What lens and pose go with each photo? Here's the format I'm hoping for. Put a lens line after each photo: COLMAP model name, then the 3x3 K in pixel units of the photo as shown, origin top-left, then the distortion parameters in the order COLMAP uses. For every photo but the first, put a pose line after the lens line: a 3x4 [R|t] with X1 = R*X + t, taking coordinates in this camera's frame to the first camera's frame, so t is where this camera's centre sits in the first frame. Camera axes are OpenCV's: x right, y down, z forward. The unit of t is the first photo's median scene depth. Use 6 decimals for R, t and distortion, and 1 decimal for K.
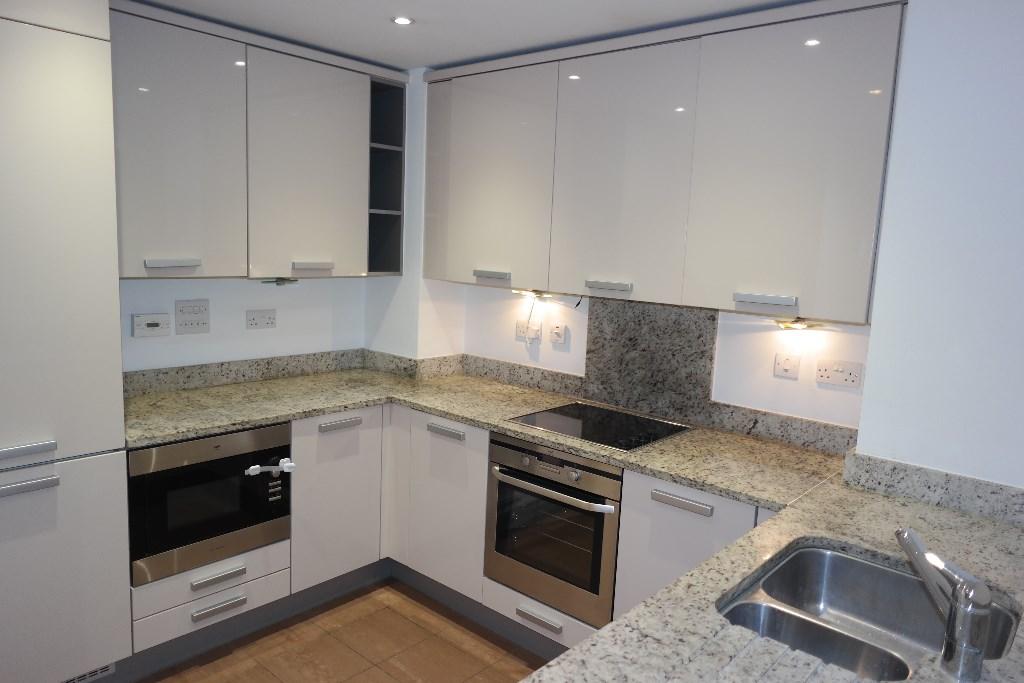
lens RADIAL K [[715.3, 0, 512.0], [0, 715.3, 341.5], [0, 0, 1]] dist [-0.005390, -0.001447]
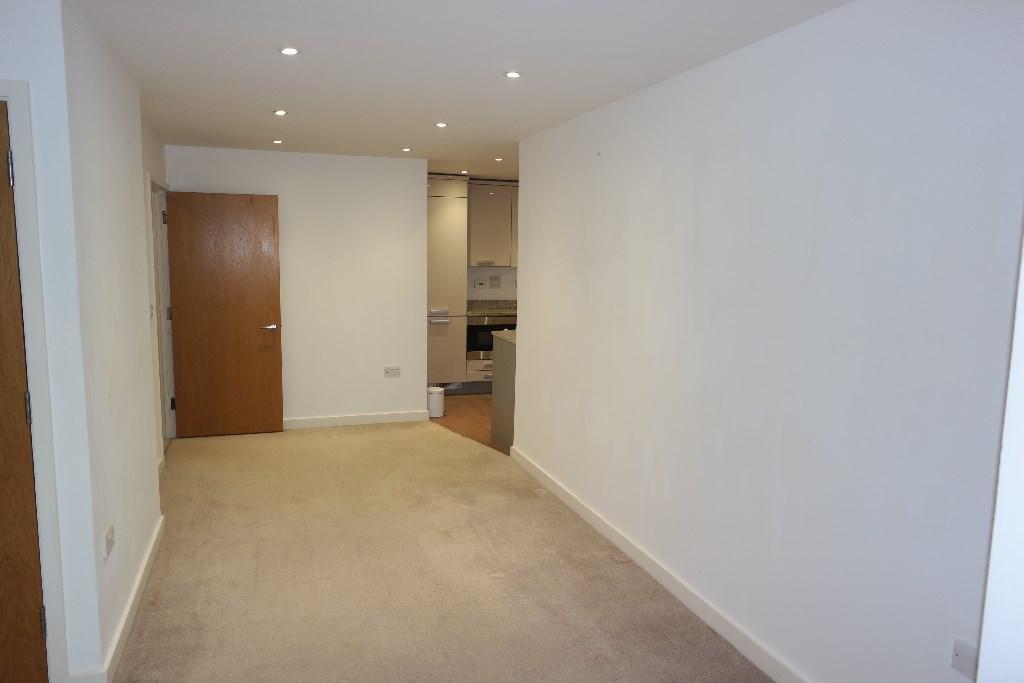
lens RADIAL K [[715.3, 0, 512.0], [0, 715.3, 341.5], [0, 0, 1]] dist [-0.005390, -0.001447]
pose [[0.870977, 0.029642, -0.490429, 1.064255], [-0.040282, 0.999126, -0.011149, 0.245089], [0.489670, 0.029466, 0.871410, -1.493589]]
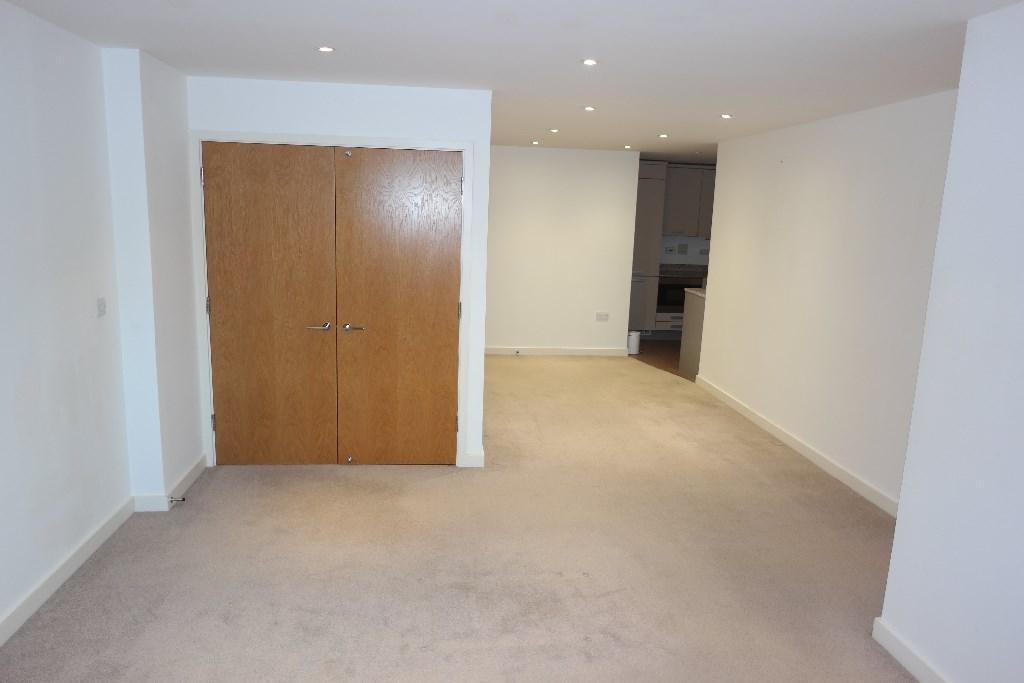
lens RADIAL K [[715.3, 0, 512.0], [0, 715.3, 341.5], [0, 0, 1]] dist [-0.005390, -0.001447]
pose [[0.738705, 0.103035, -0.666108, 1.333591], [-0.089611, 0.994487, 0.054451, 0.307558], [0.668046, 0.019468, 0.743865, -2.166434]]
